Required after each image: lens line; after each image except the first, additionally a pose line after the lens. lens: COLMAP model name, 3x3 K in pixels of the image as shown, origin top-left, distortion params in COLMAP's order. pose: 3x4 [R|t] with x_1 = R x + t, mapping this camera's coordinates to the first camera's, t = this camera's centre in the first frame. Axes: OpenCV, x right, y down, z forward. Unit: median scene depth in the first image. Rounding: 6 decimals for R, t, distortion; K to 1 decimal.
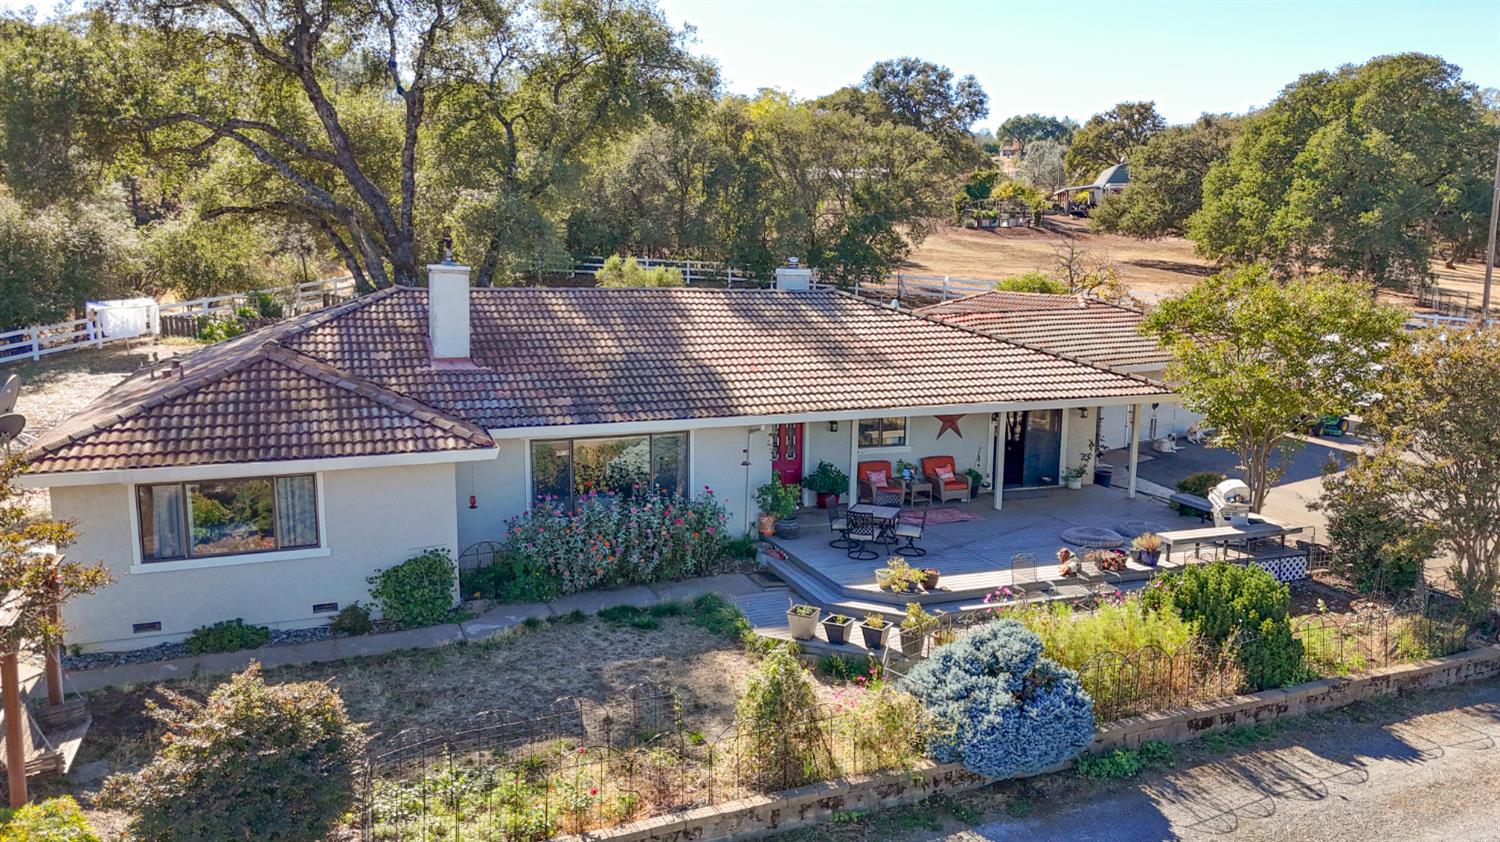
lens RADIAL K [[1103.7, 0, 750.0], [0, 1103.7, 421.0], [0, 0, 1]] dist [0.082605, -0.088769]
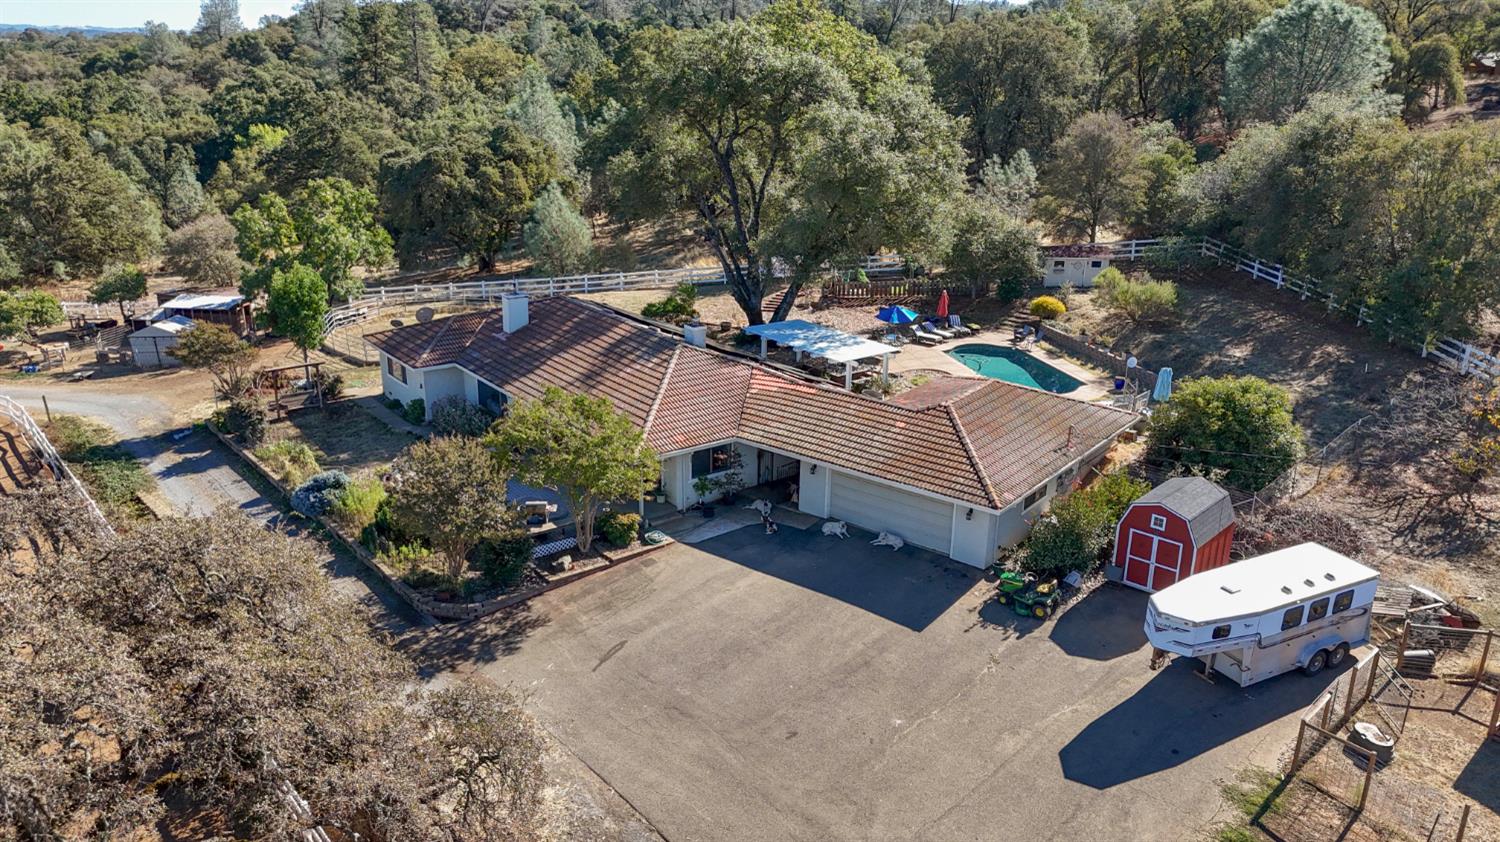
lens RADIAL K [[1103.7, 0, 750.0], [0, 1103.7, 421.0], [0, 0, 1]] dist [0.082605, -0.088769]
pose [[0.282622, 0.301998, -0.910452, 2.438573], [-0.164751, 0.950325, 0.264082, -0.684775], [0.944977, 0.075363, 0.318338, 0.868943]]
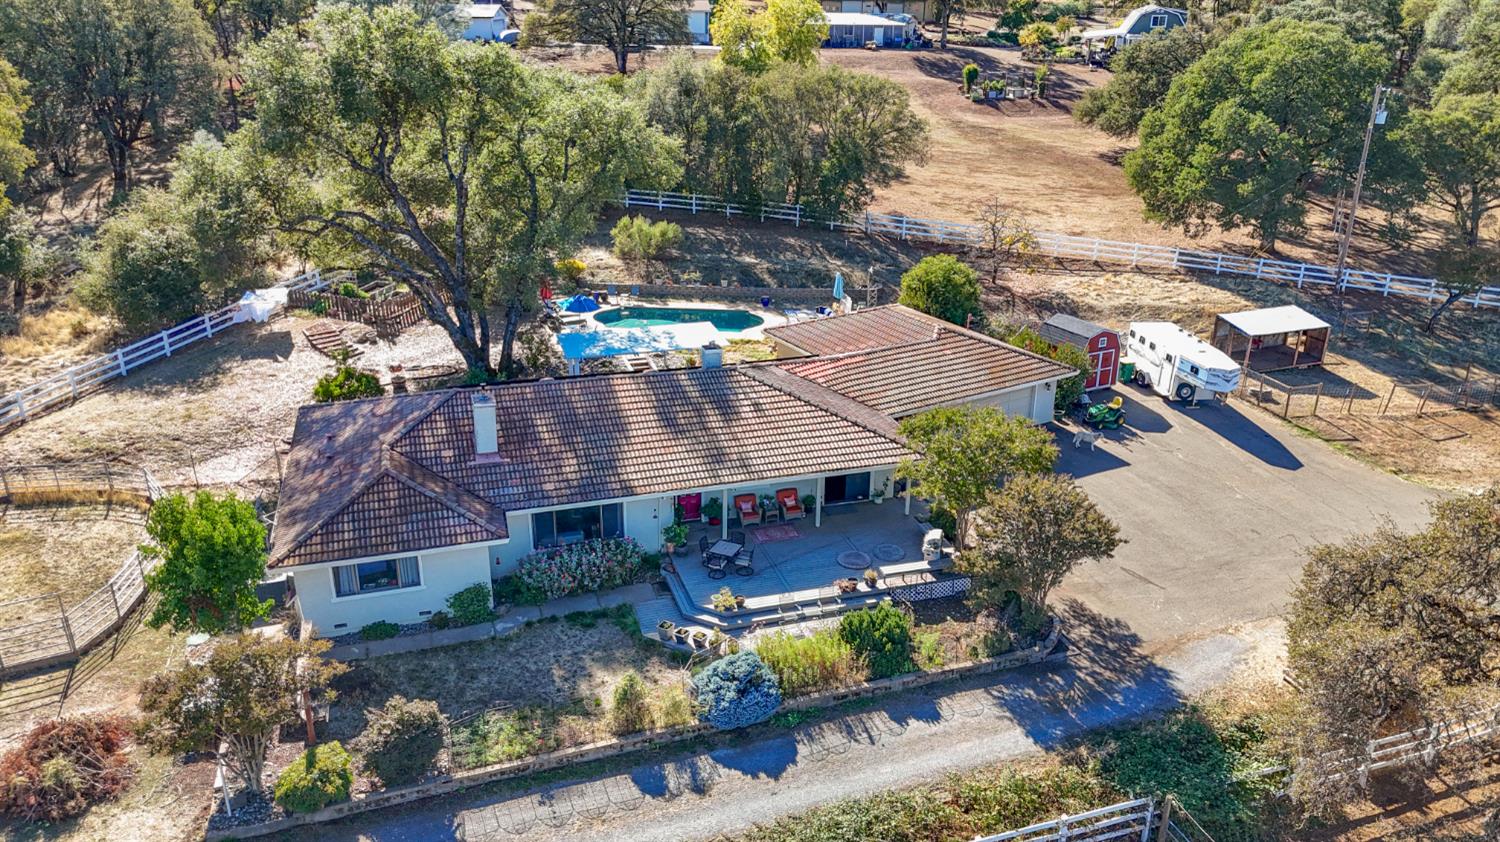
lens RADIAL K [[1103.7, 0, 750.0], [0, 1103.7, 421.0], [0, 0, 1]] dist [0.082605, -0.088769]
pose [[0.997801, 0.021957, -0.062533, 0.289348], [-0.007944, 0.976345, 0.216073, -0.560898], [0.065798, -0.215101, 0.974373, -0.758533]]
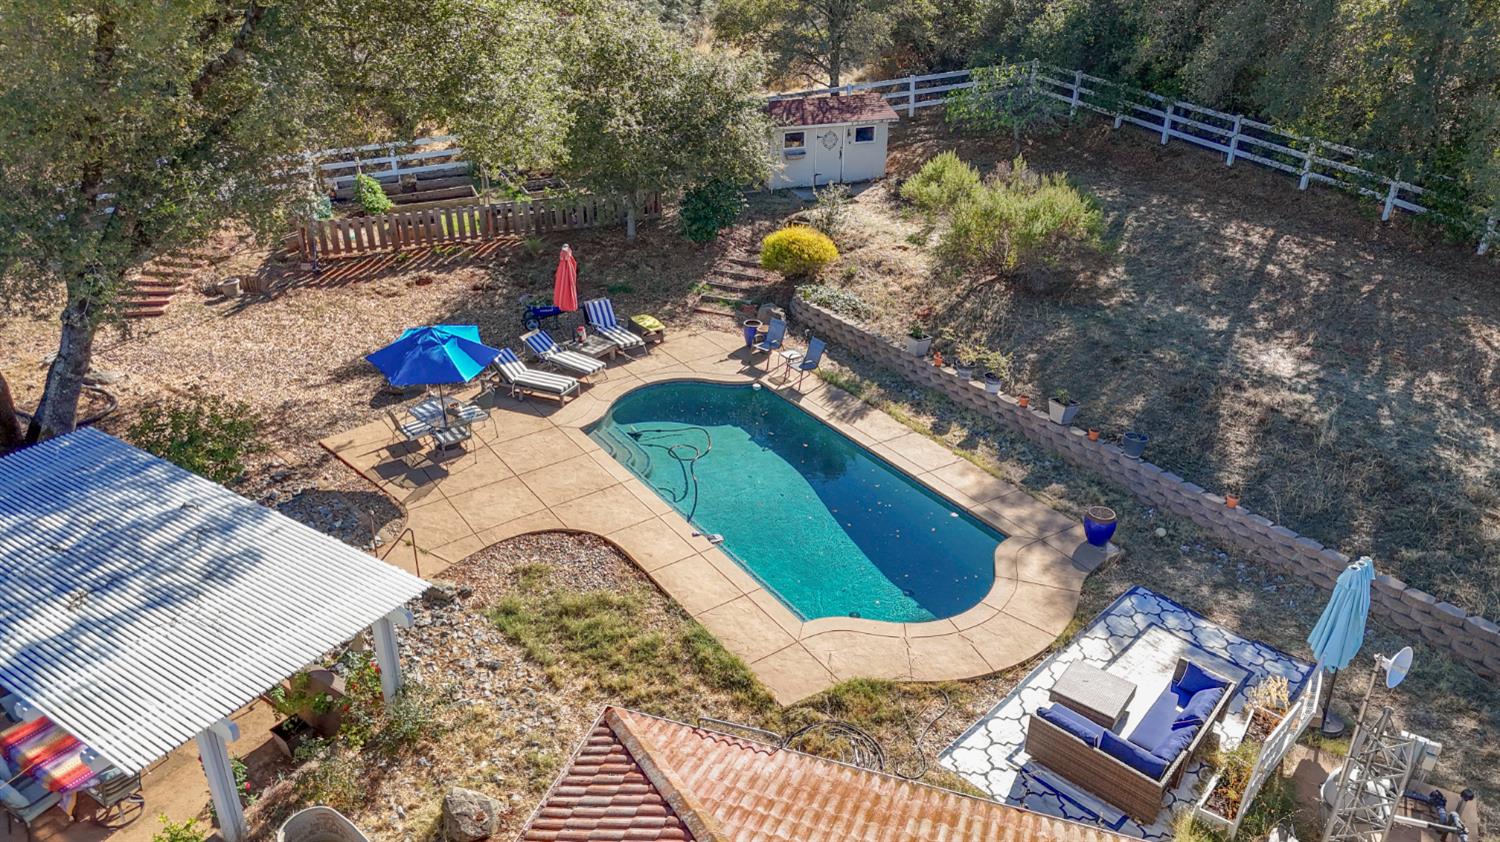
lens RADIAL K [[1090.8, 0, 750.0], [0, 1090.8, 421.0], [0, 0, 1]] dist [0.063986, -0.000840]
pose [[0.584554, 0.368238, -0.722978, 0.597088], [-0.135762, 0.922905, 0.360299, -0.578643], [0.799916, -0.112461, 0.589481, 1.842142]]
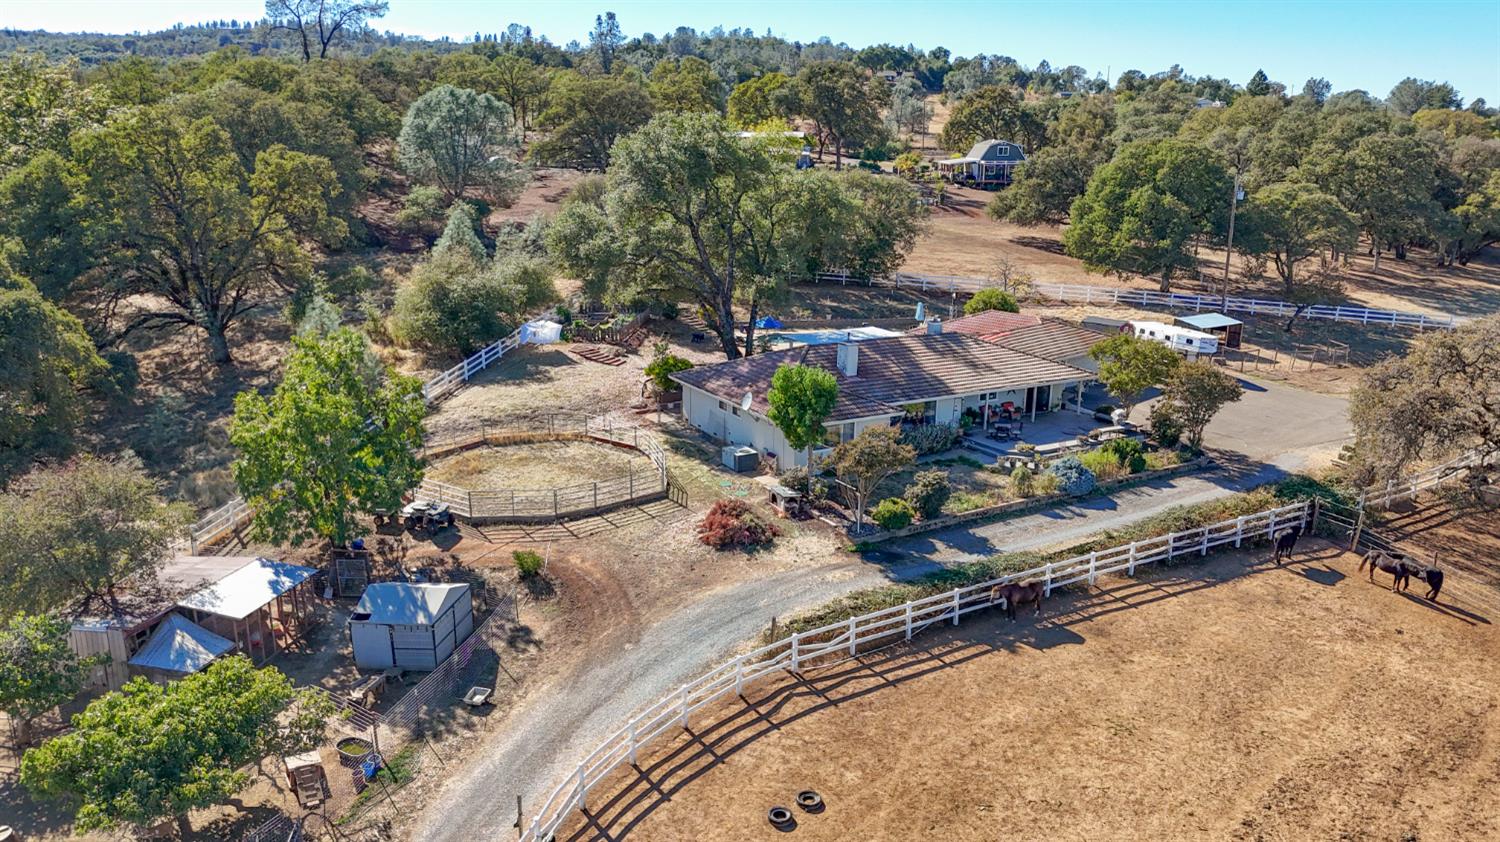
lens RADIAL K [[1103.7, 0, 750.0], [0, 1103.7, 421.0], [0, 0, 1]] dist [0.082605, -0.088769]
pose [[0.988169, -0.038088, 0.148567, -1.083733], [0.023992, 0.995136, 0.095544, -0.247875], [-0.151483, -0.090849, 0.984276, -1.943653]]
